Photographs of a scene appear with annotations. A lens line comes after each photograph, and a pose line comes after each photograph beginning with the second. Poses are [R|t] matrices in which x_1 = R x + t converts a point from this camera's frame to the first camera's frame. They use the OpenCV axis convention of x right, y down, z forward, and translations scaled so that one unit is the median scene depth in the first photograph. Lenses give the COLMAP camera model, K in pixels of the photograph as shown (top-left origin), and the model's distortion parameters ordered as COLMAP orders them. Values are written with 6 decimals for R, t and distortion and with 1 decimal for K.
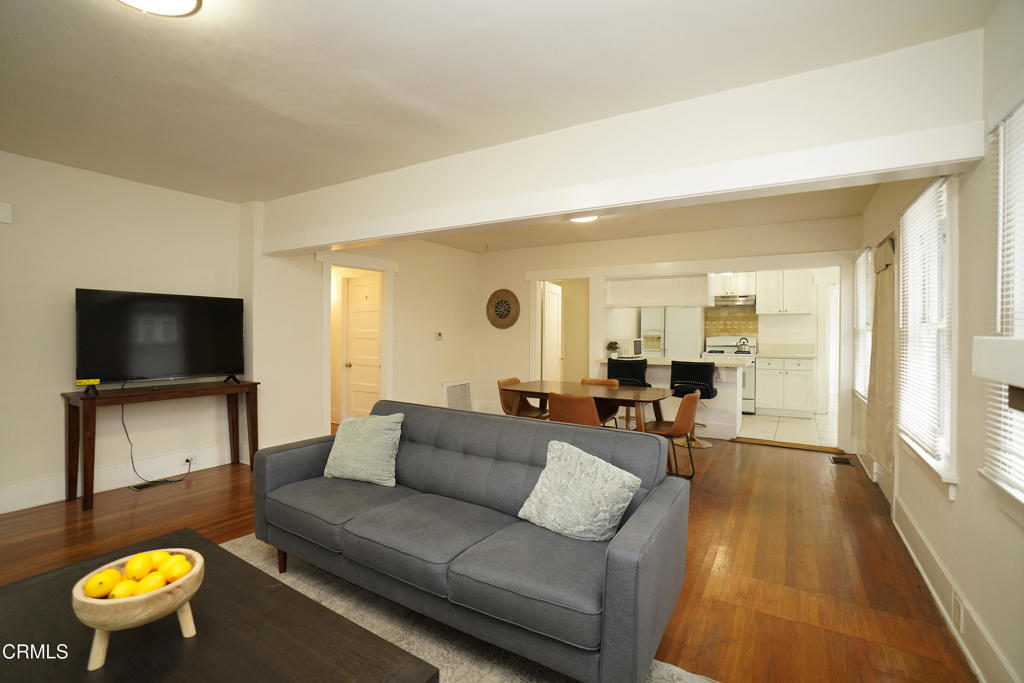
lens RADIAL K [[462.4, 0, 509.1], [0, 462.4, 337.8], [0, 0, 1]] dist [-0.067913, 0.022664]
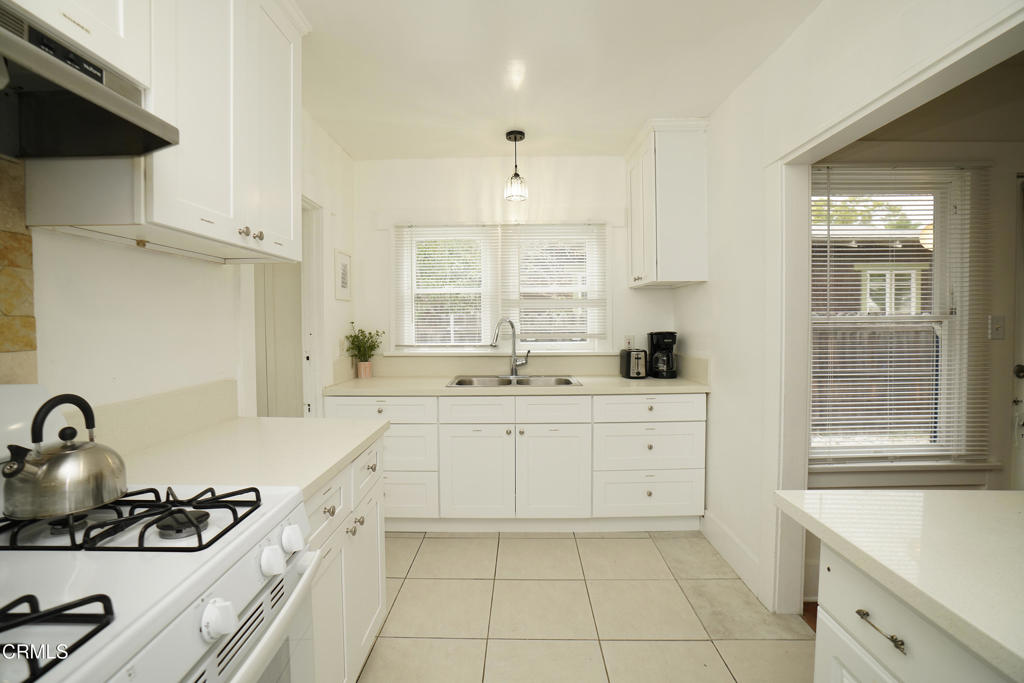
lens RADIAL K [[462.4, 0, 509.1], [0, 462.4, 337.8], [0, 0, 1]] dist [-0.067913, 0.022664]
pose [[-0.507886, -0.028227, 0.860962, 0.349544], [0.015816, 0.998989, 0.042083, -0.018195], [-0.861279, 0.034990, -0.506926, 0.945512]]
